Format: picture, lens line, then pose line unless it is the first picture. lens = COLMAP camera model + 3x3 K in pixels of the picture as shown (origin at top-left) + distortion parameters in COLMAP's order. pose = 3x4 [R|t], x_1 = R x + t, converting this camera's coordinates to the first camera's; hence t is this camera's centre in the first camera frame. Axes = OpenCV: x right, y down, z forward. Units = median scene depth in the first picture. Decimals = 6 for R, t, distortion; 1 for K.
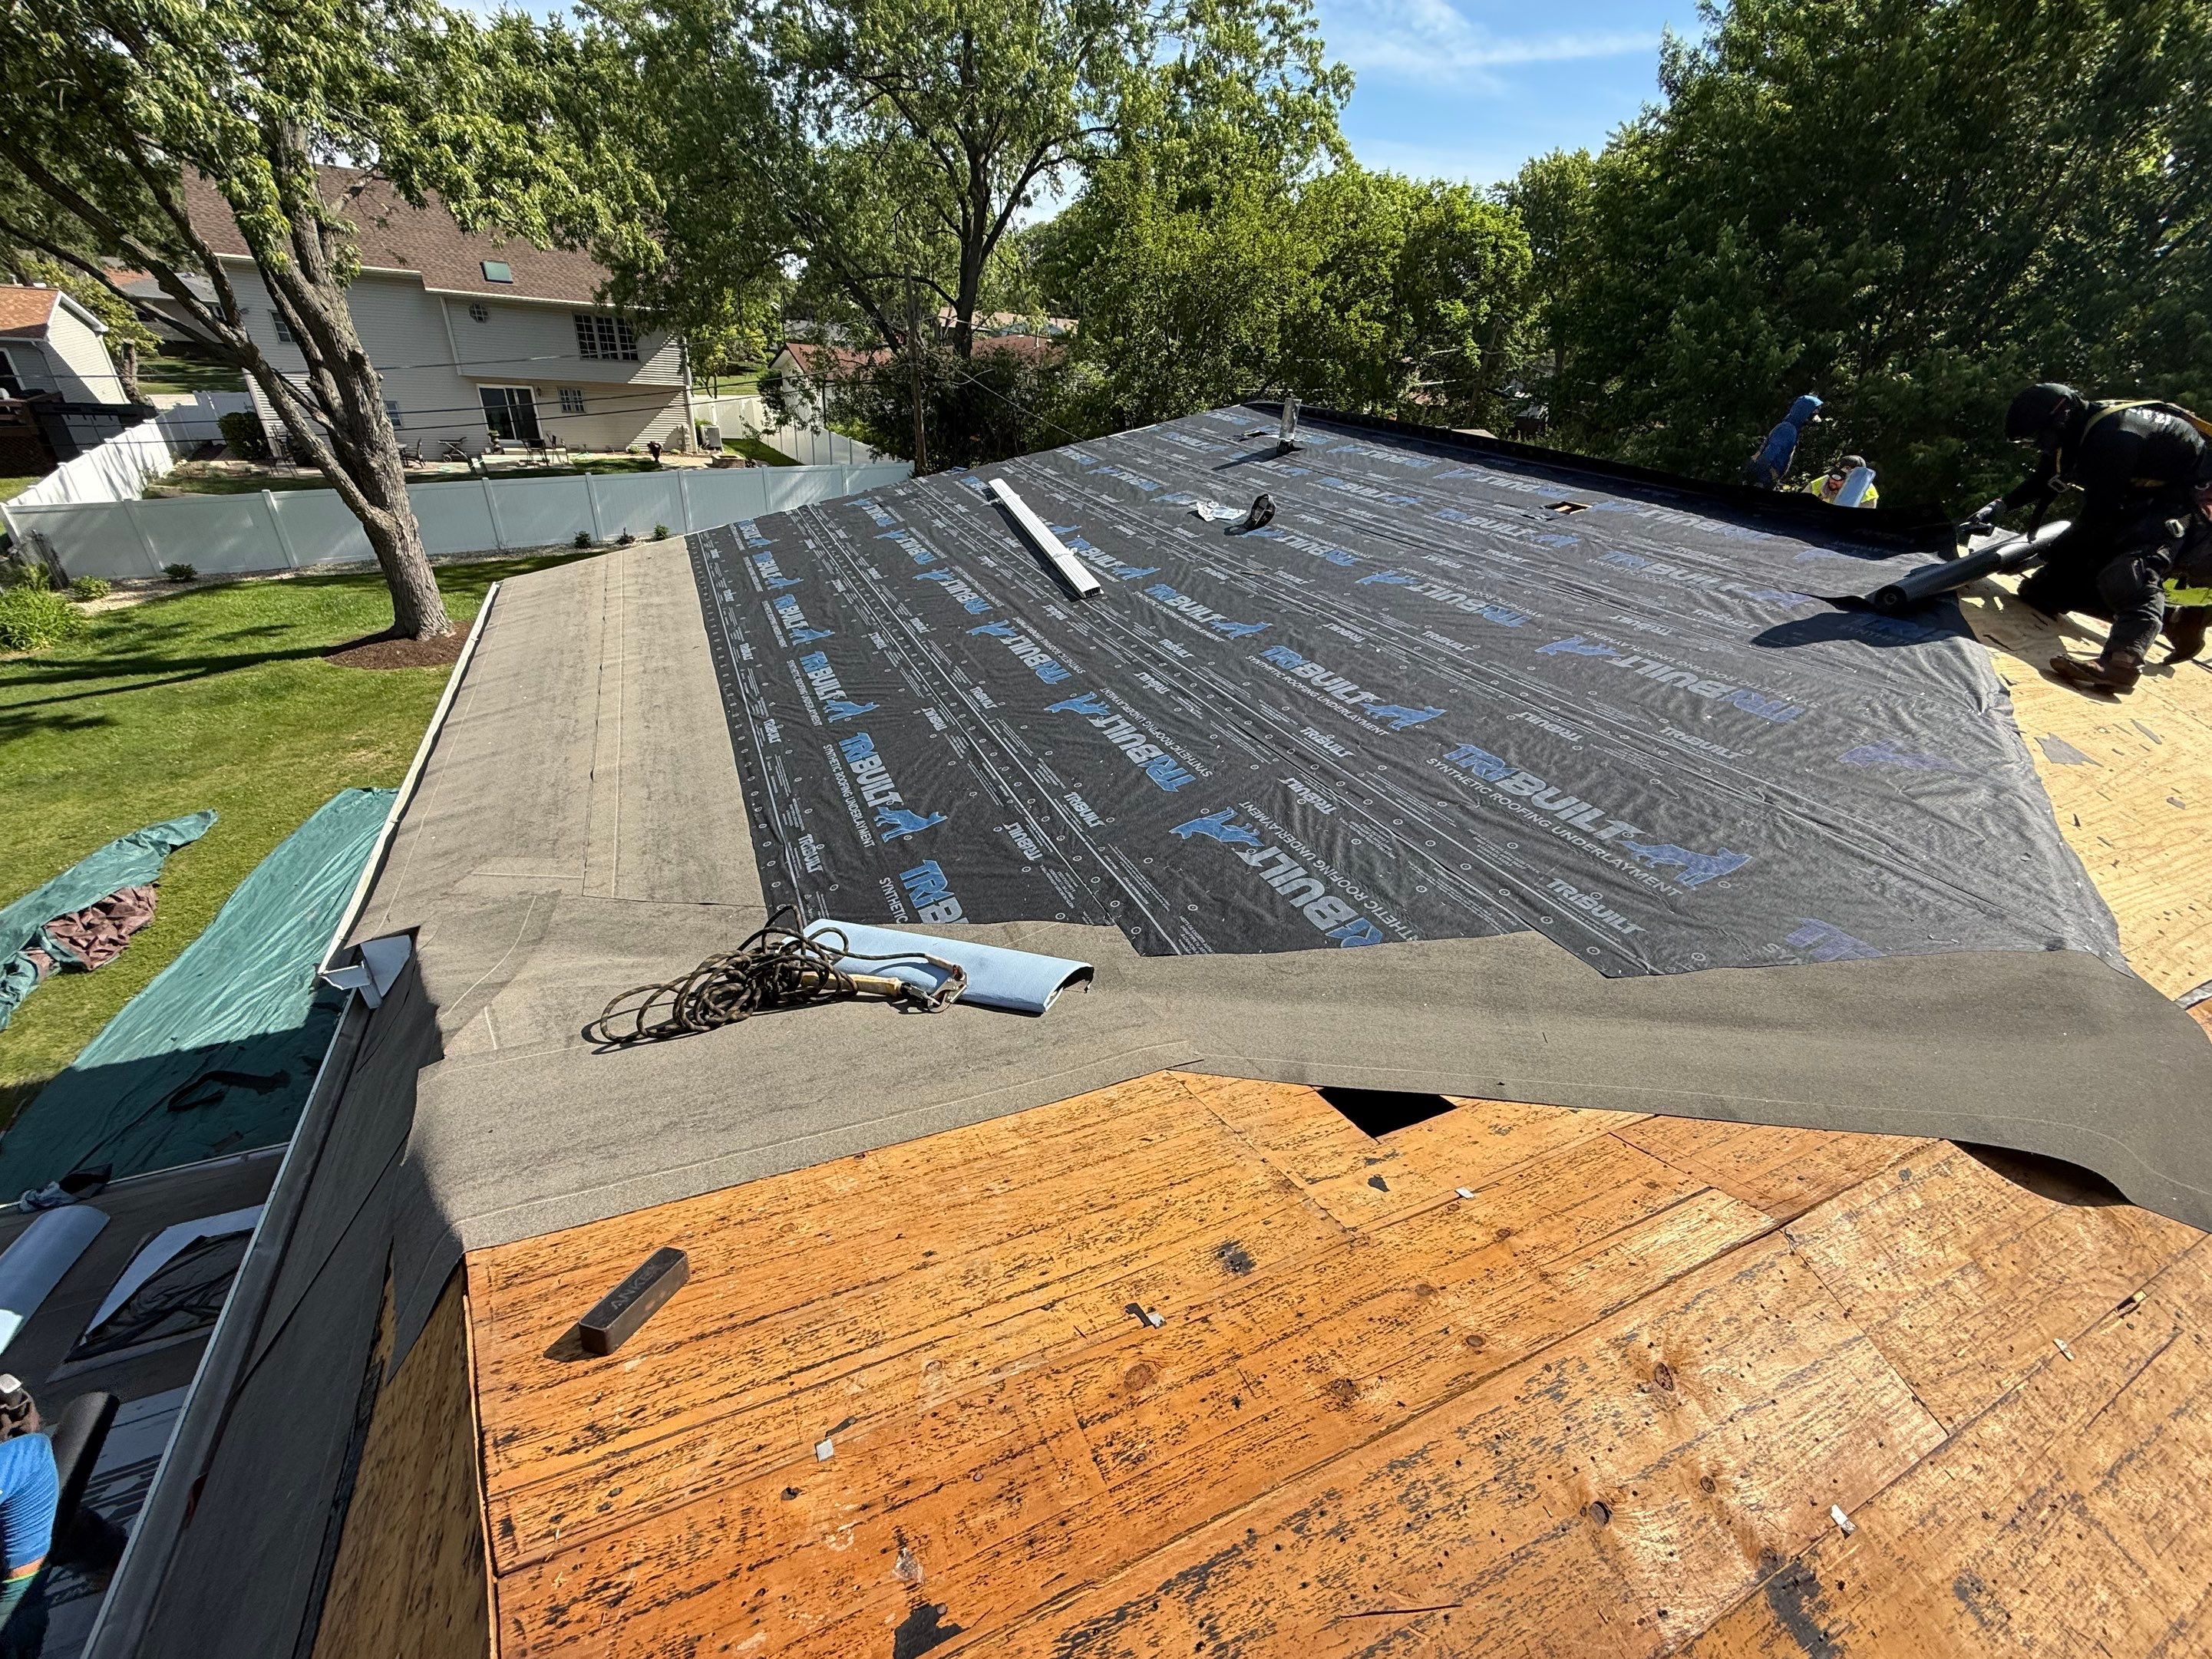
lens RADIAL K [[876.6, 0, 1106.0], [0, 876.6, 829.5], [0, 0, 1]] dist [0.000440, -0.000092]
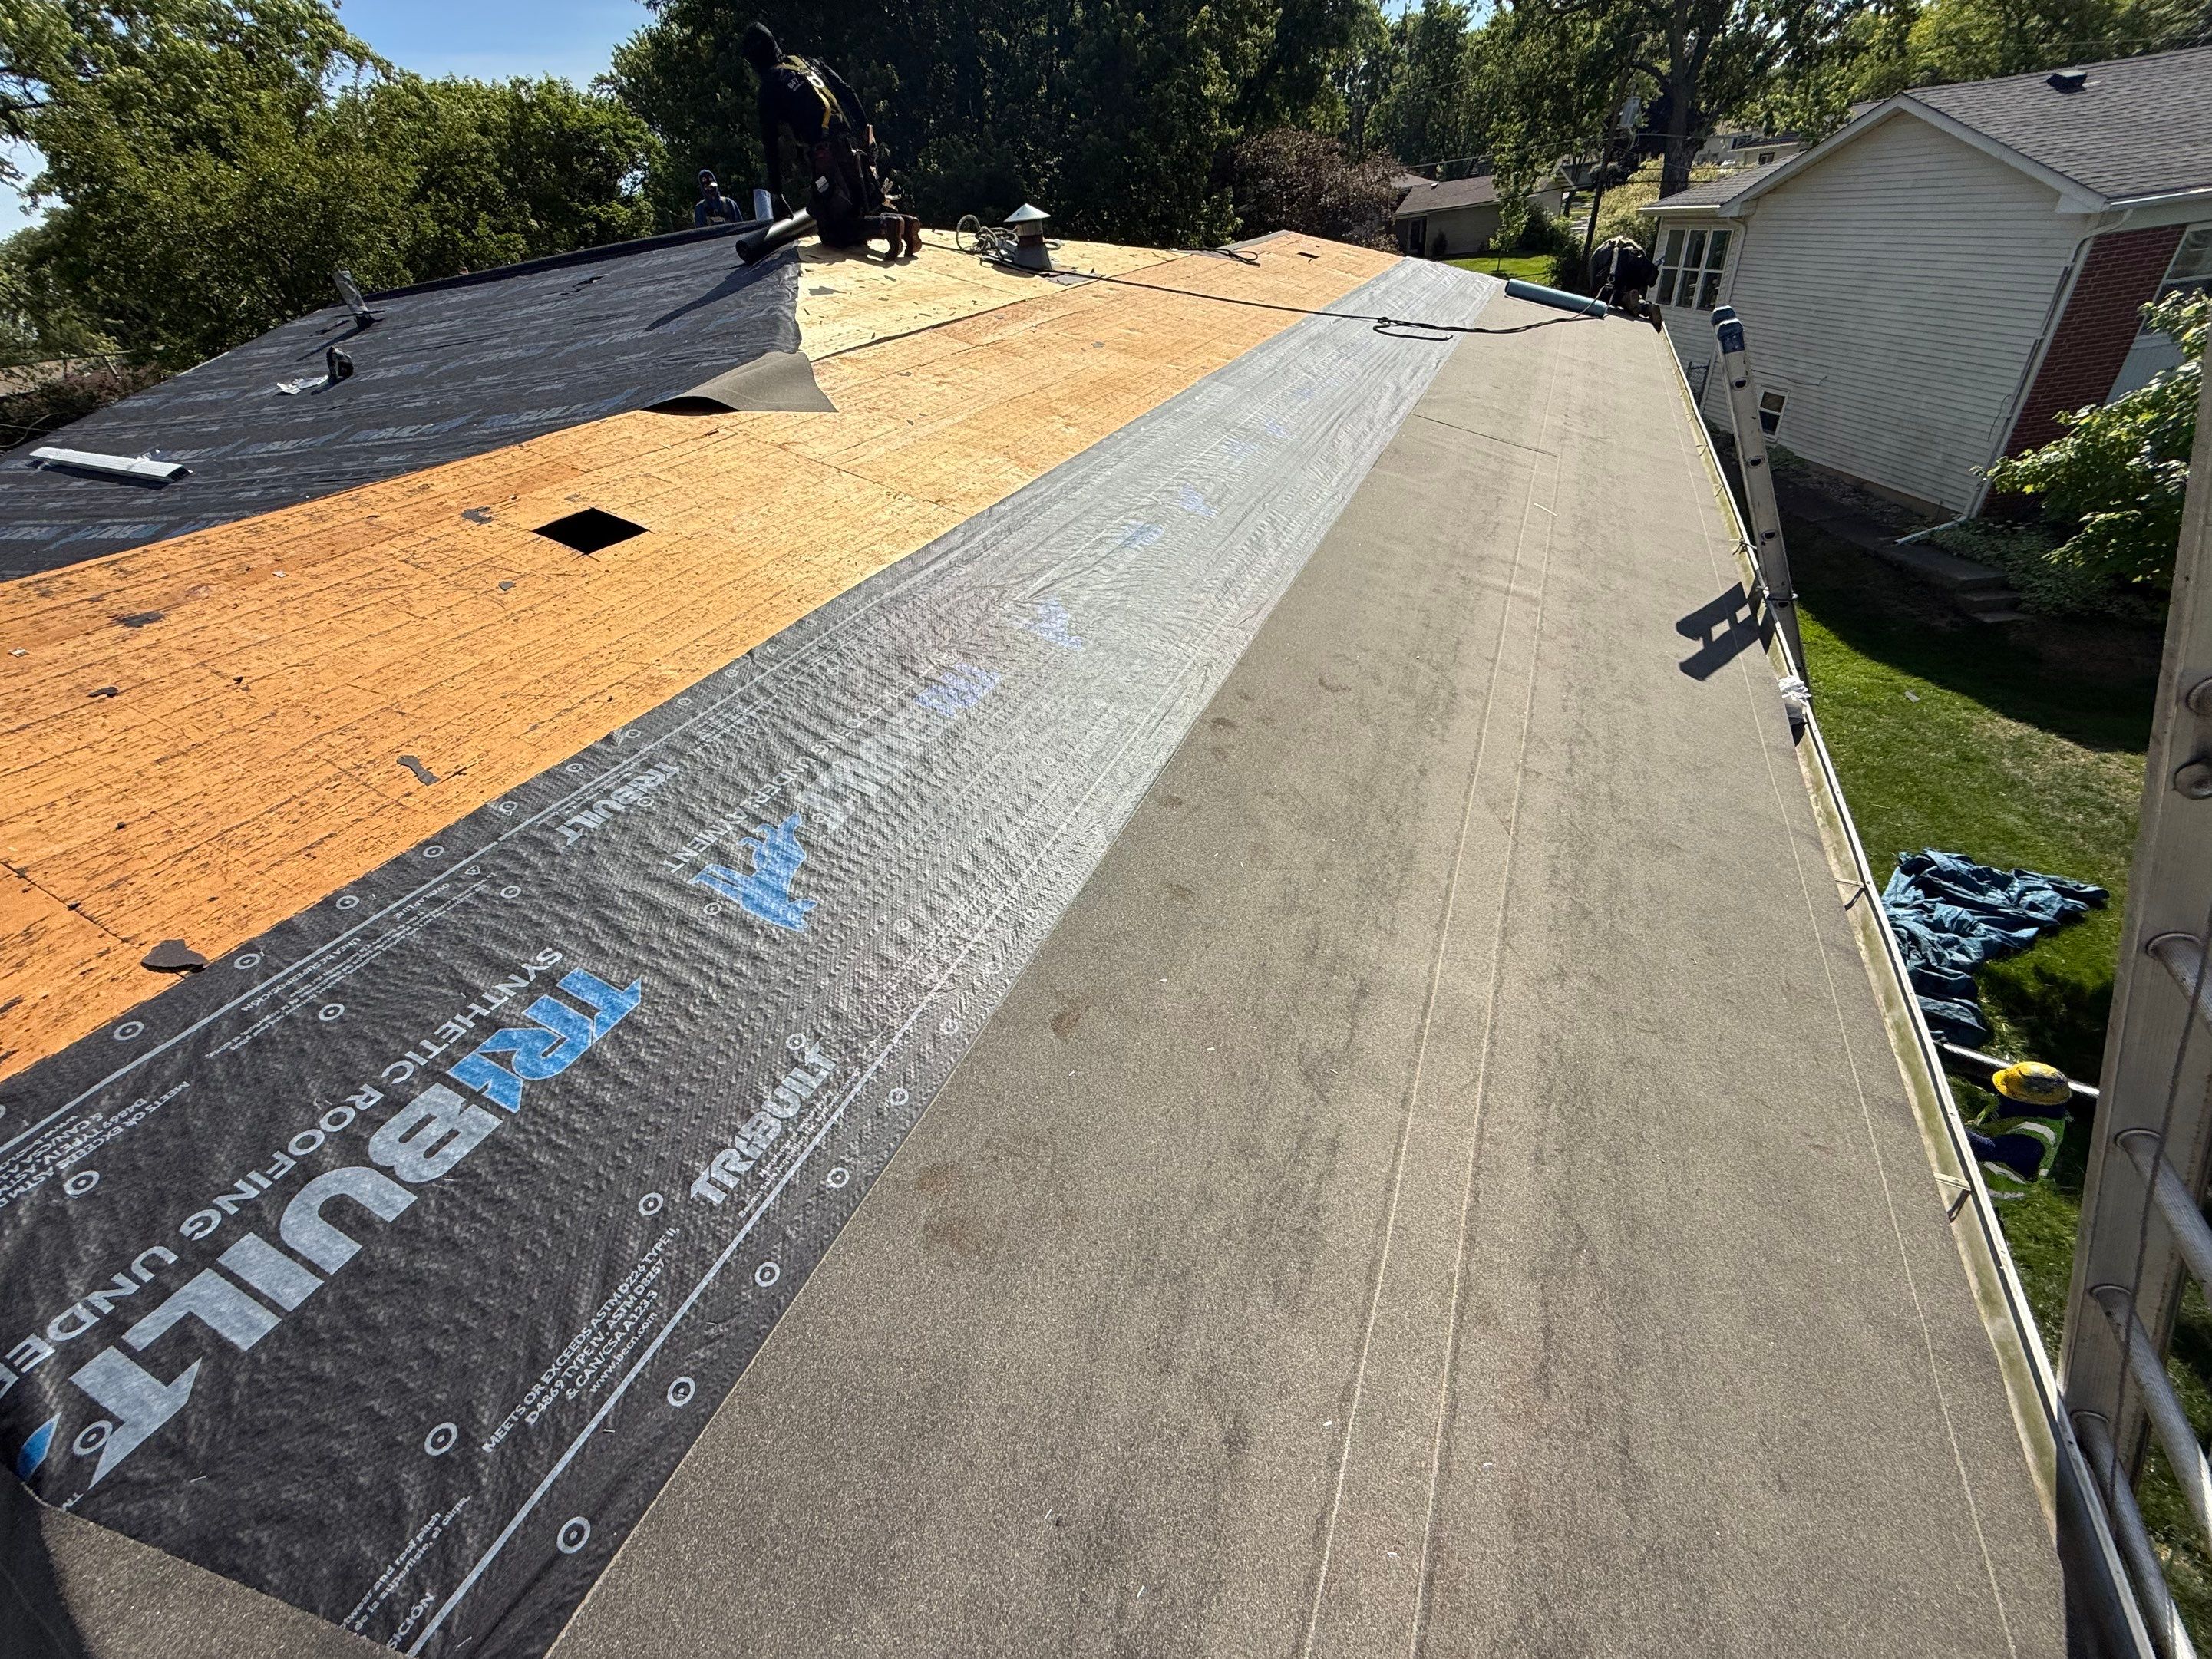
lens RADIAL K [[879.6, 0, 1098.3], [0, 879.6, 830.5], [0, 0, 1]] dist [0.001119, -0.000477]
pose [[0.736657, -0.518118, 0.434616, 0.027955], [0.486215, 0.852457, 0.192124, 0.100282], [-0.470034, 0.069787, 0.879885, -0.092250]]
